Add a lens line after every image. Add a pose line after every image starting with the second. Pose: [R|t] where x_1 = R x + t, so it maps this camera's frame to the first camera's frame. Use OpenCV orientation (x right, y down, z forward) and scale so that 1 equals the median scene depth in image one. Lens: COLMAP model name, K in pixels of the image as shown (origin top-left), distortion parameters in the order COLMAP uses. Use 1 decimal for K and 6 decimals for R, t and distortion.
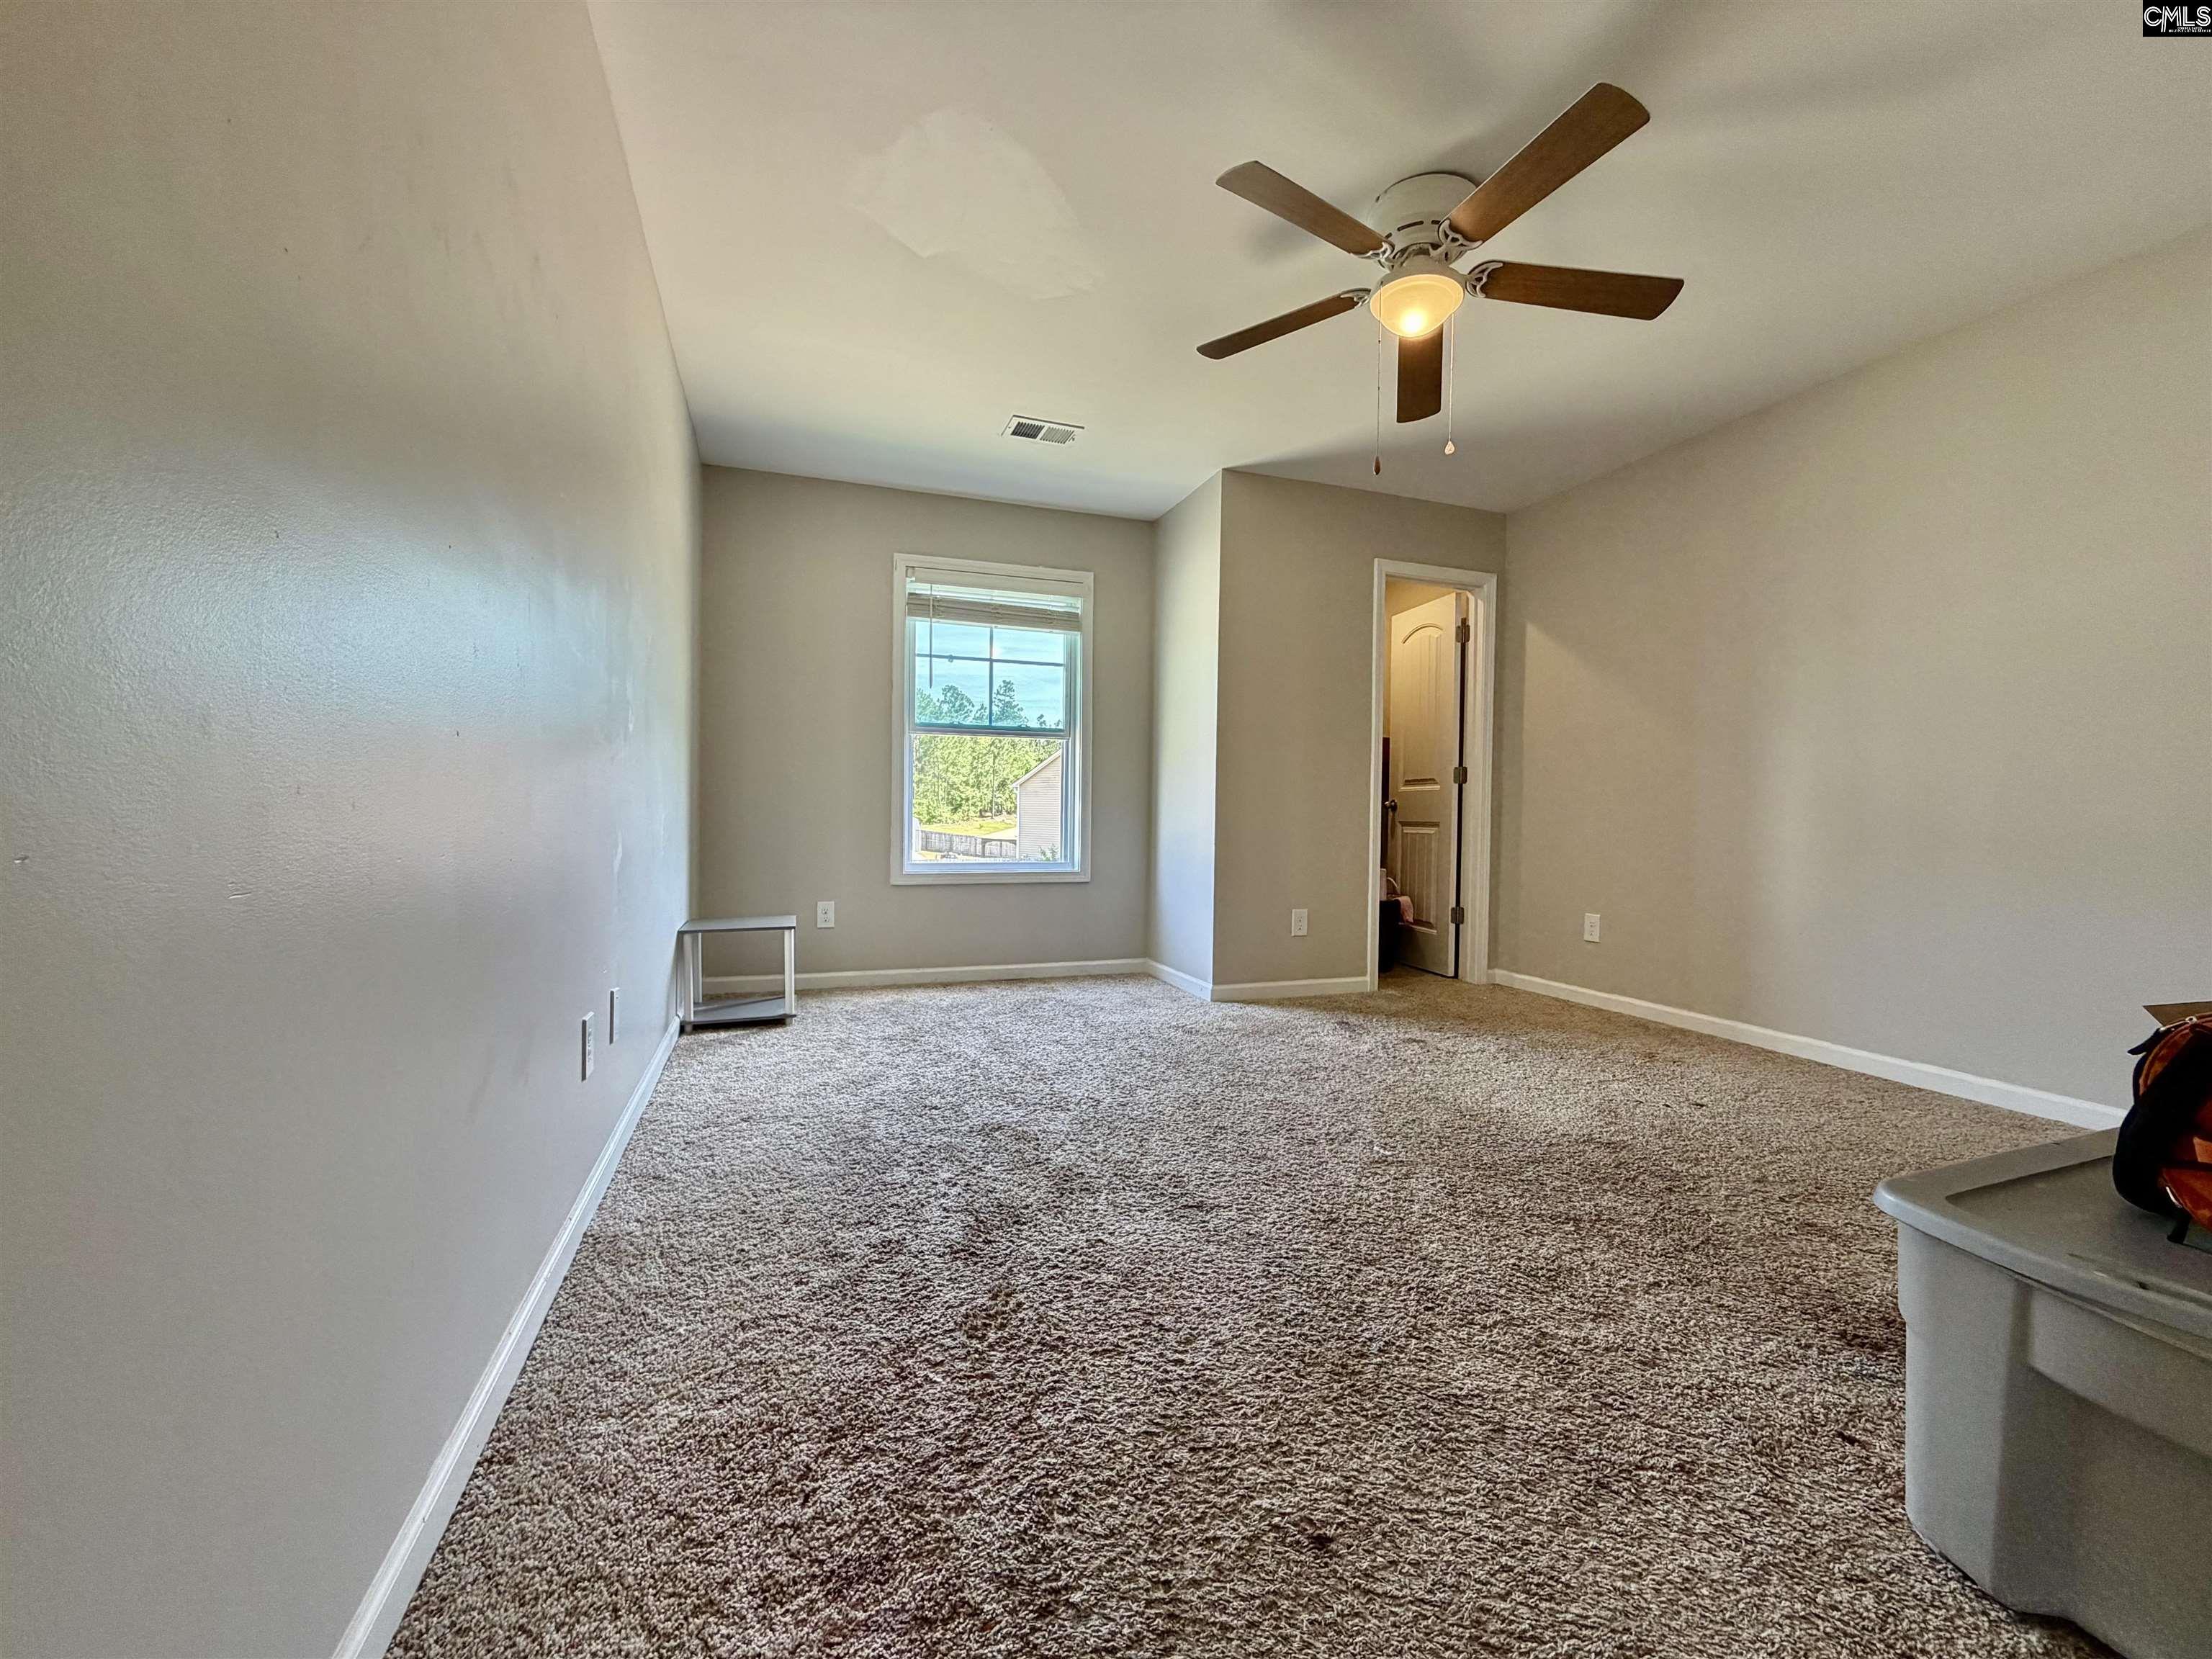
lens RADIAL K [[877.3, 0, 1097.0], [0, 877.3, 830.8], [0, 0, 1]] dist [-0.001072, -0.000079]
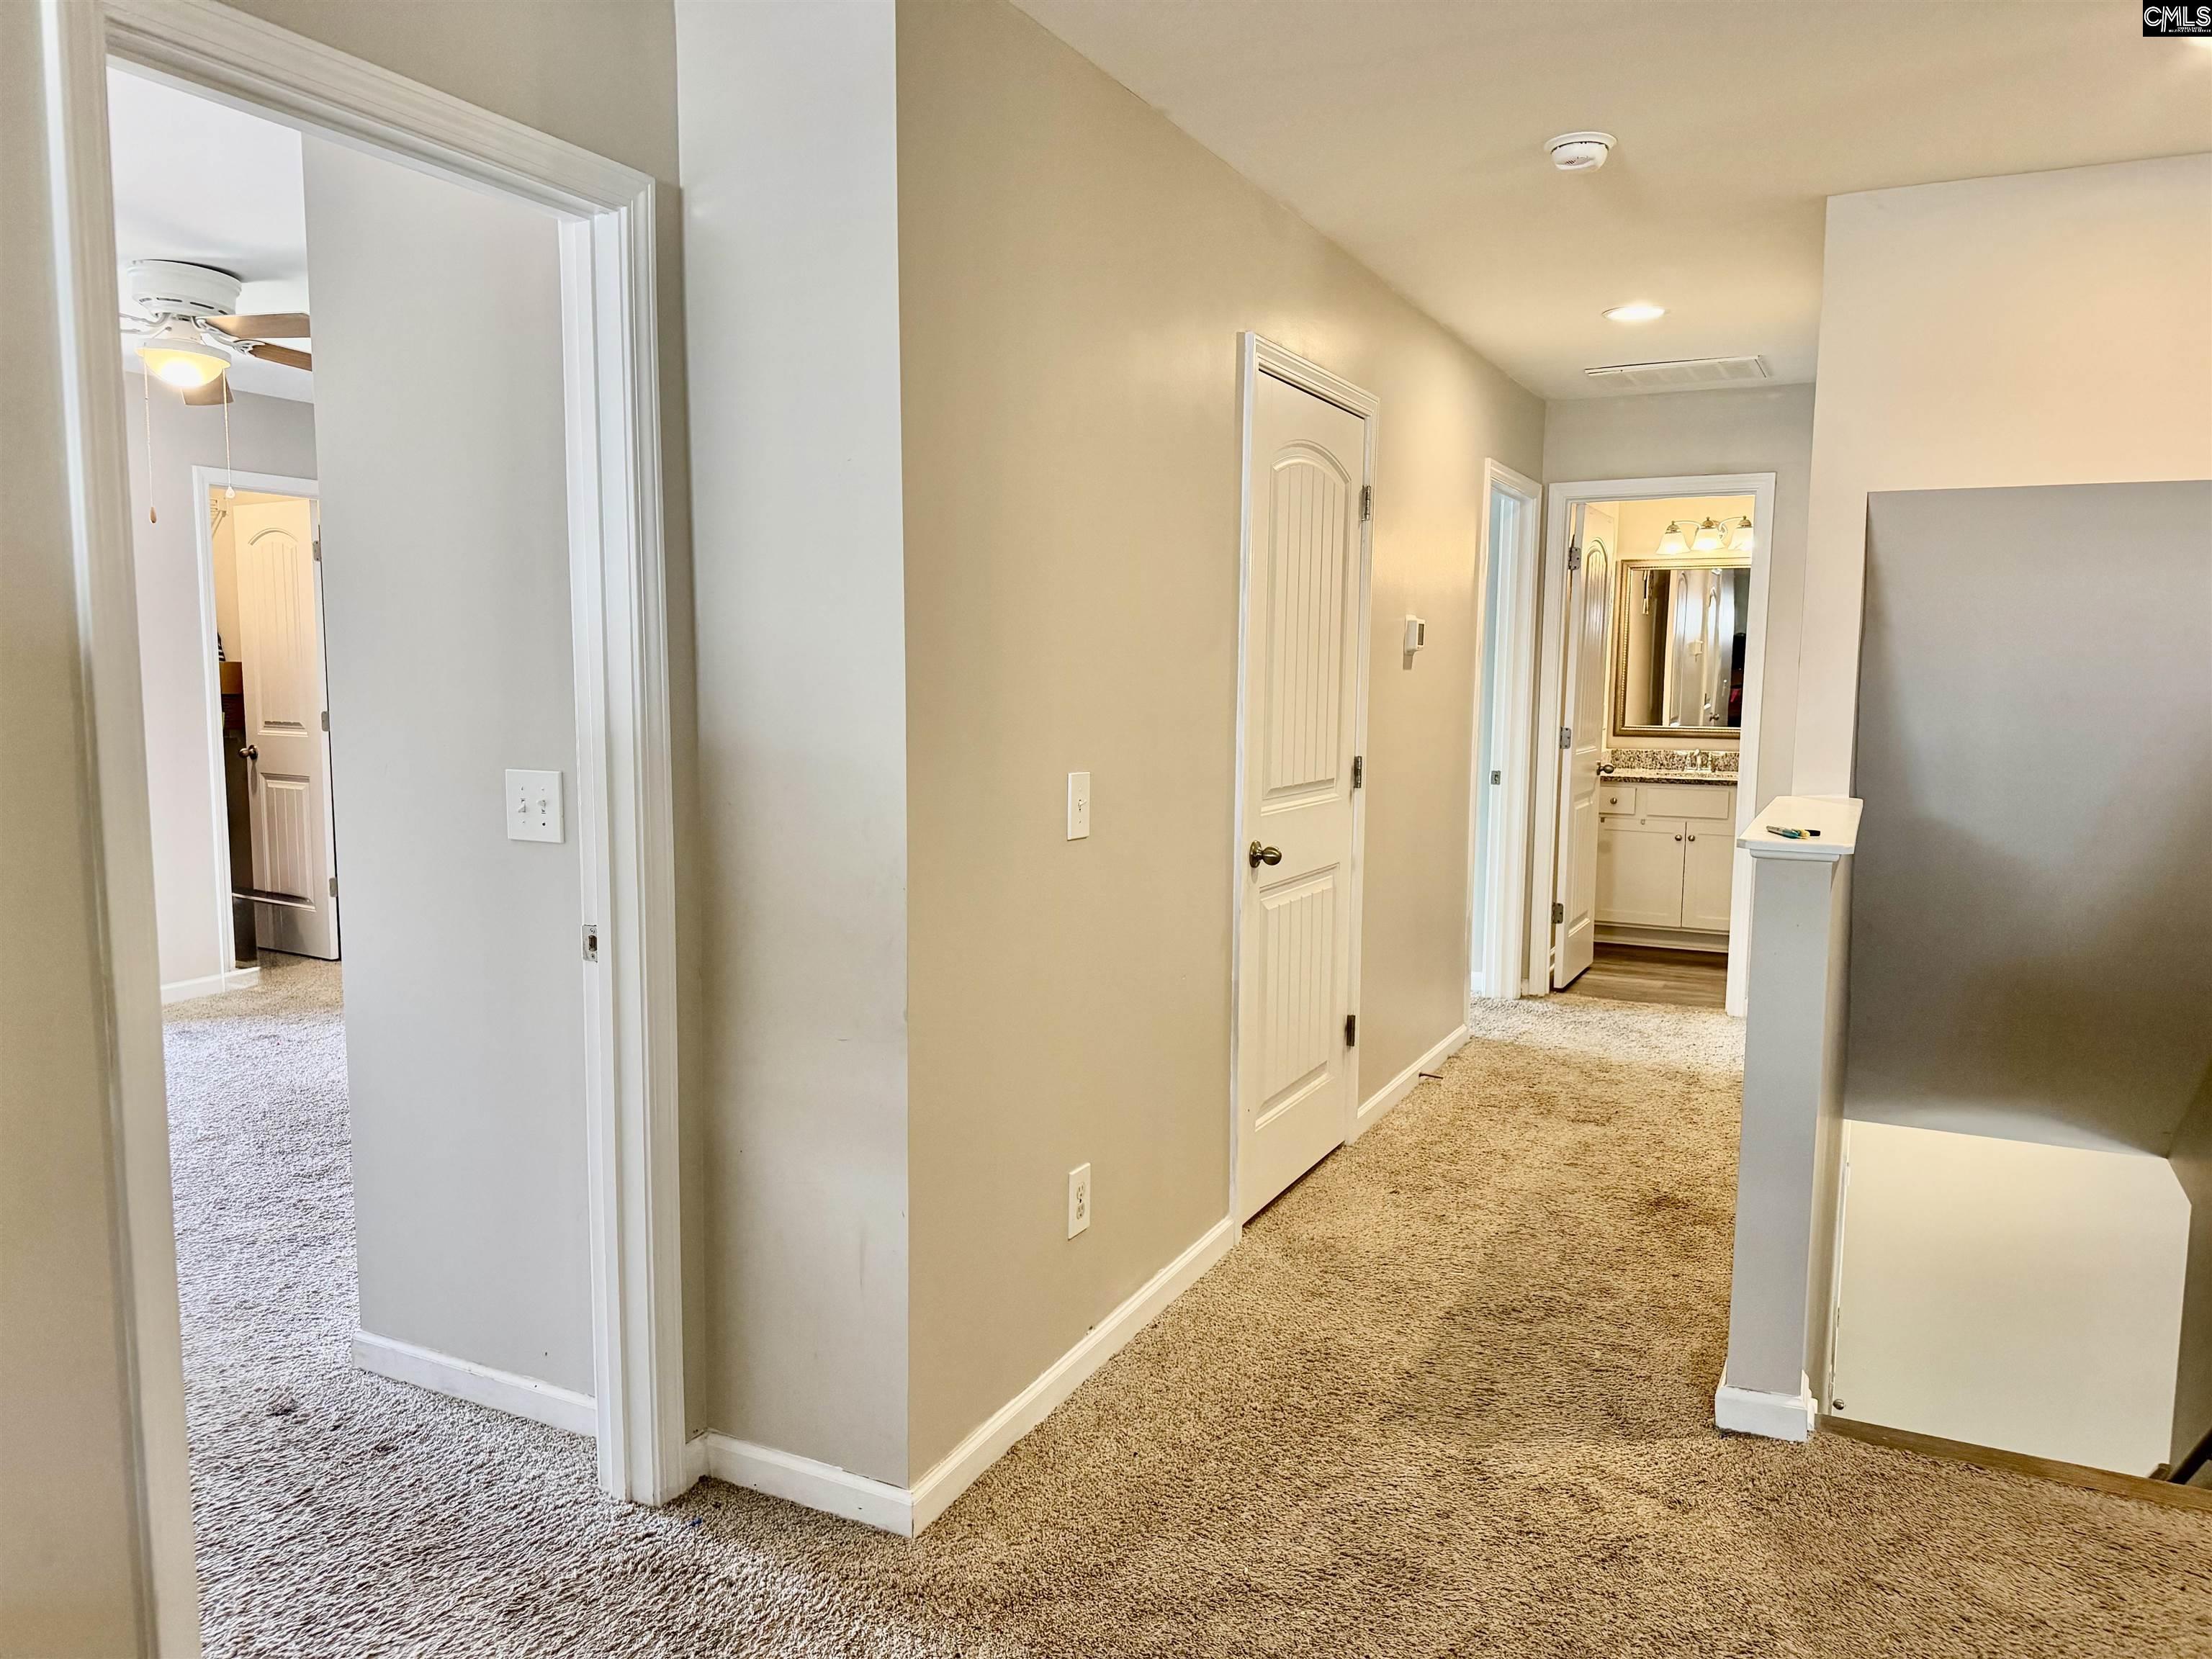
lens RADIAL K [[1605.6, 0, 1061.7], [0, 1605.6, 820.2], [0, 0, 1]] dist [0.026691, -0.000639]
pose [[0.740021, -0.082042, 0.667562, -0.113879], [0.021453, 0.994907, 0.098491, -0.113123], [-0.672242, -0.058564, 0.738011, -0.657302]]
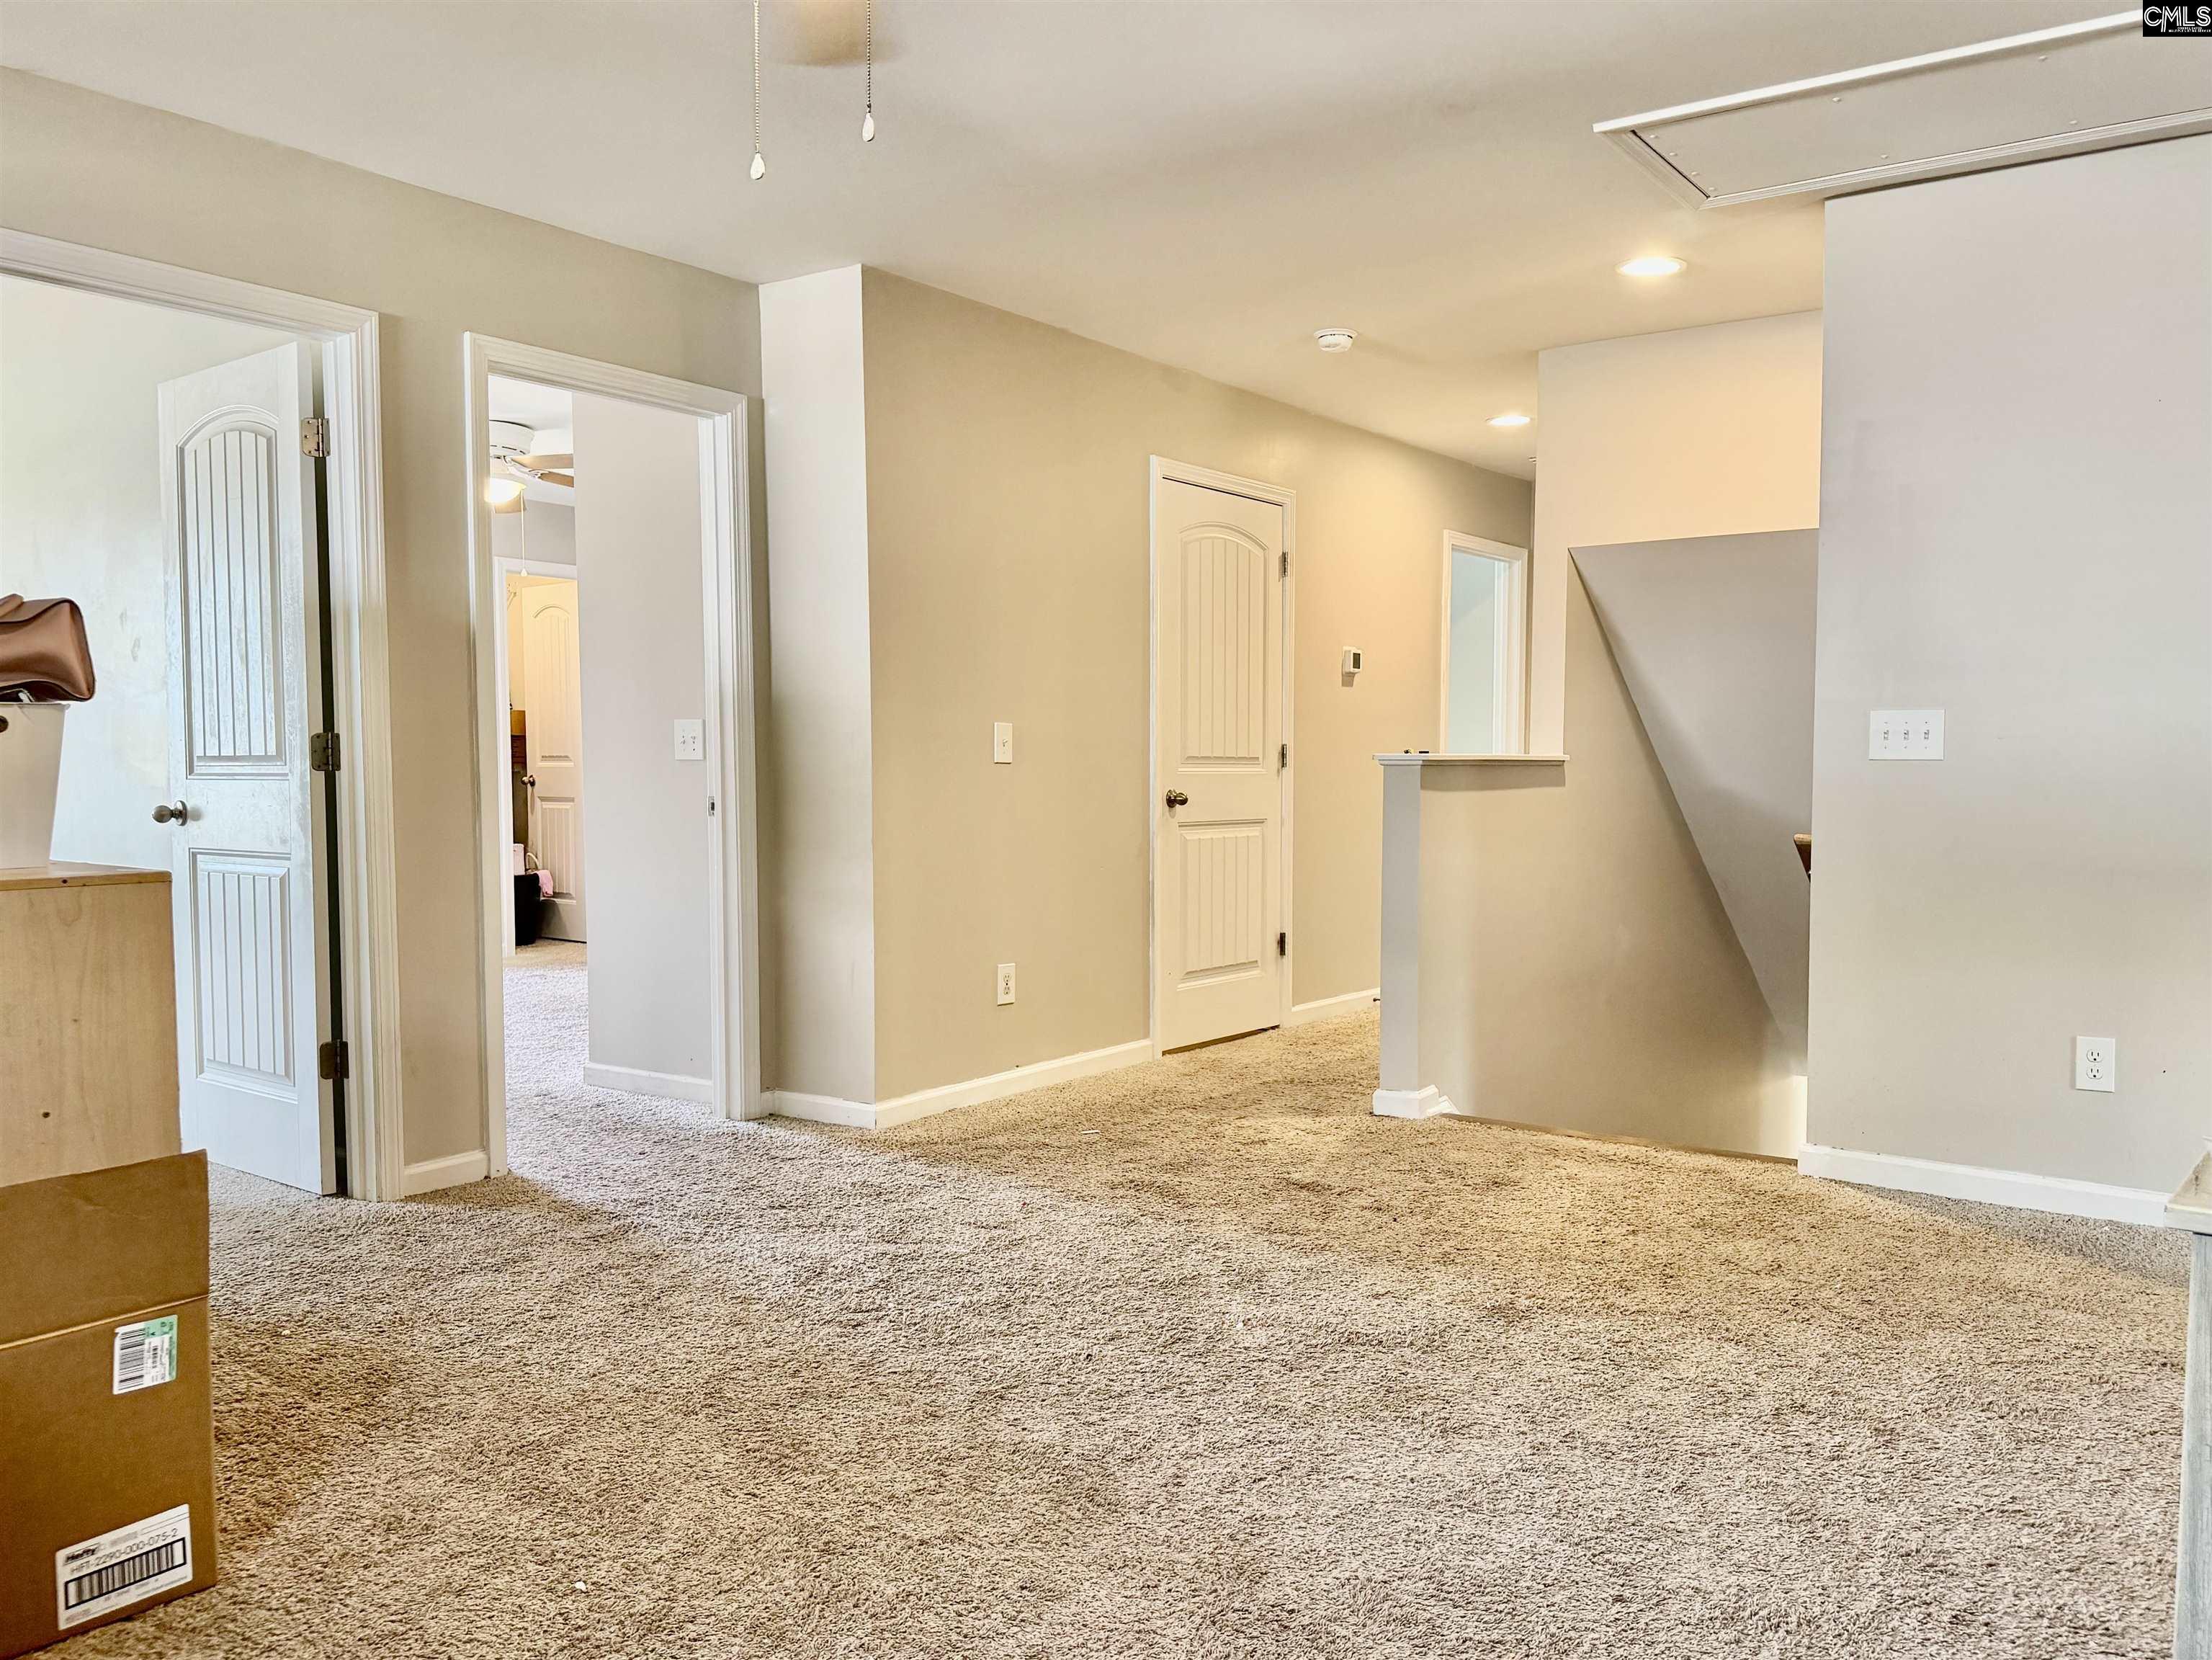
lens RADIAL K [[1726.4, 0, 1106.0], [0, 1726.4, 830.0], [0, 0, 1]] dist [0.115828, 0.001146]
pose [[0.828301, -0.044412, 0.558521, -0.274094], [0.026446, 0.998841, 0.040205, -0.042180], [-0.559659, -0.018531, 0.828516, -1.189582]]
